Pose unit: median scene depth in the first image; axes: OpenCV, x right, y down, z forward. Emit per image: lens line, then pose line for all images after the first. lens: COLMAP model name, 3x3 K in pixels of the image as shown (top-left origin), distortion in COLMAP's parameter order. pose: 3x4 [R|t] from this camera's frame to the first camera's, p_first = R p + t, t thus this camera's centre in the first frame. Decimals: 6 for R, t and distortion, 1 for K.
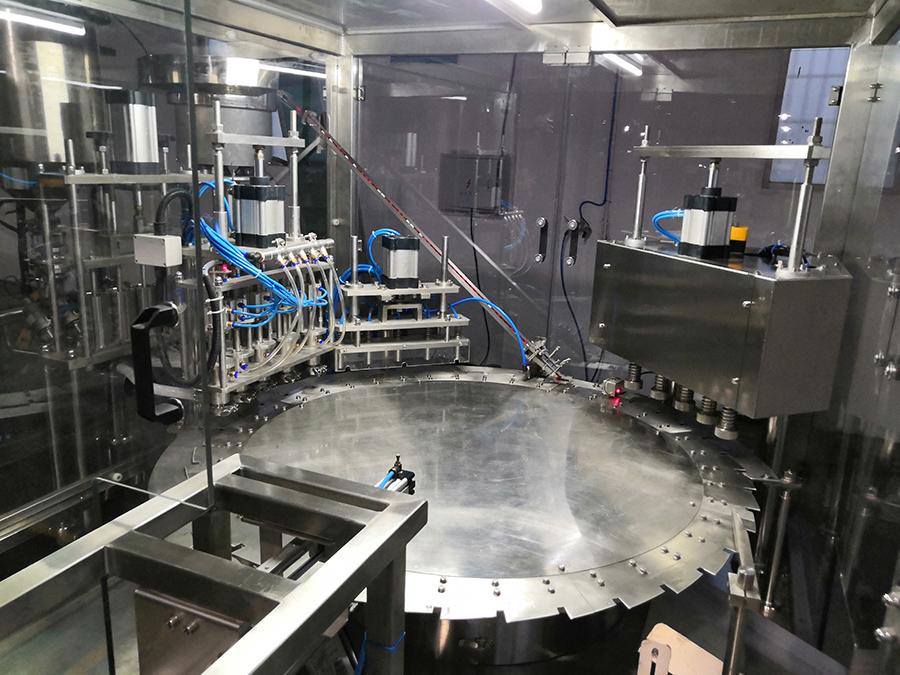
lens RADIAL K [[707.4, 0, 450.0], [0, 707.4, 337.5], [0, 0, 1]] dist [-0.042166, 0.082744]
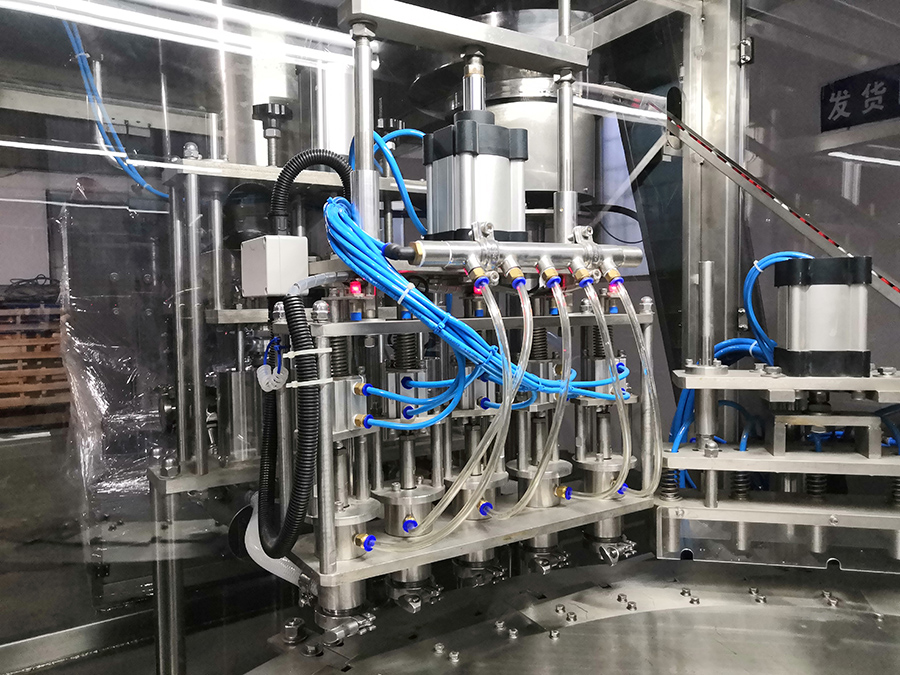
lens RADIAL K [[707.4, 0, 450.0], [0, 707.4, 337.5], [0, 0, 1]] dist [-0.042166, 0.082744]
pose [[0.836791, -0.024846, -0.546958, -0.024798], [-0.090395, 0.978992, -0.182766, 0.004527], [0.540009, 0.202379, 0.816966, 0.532784]]
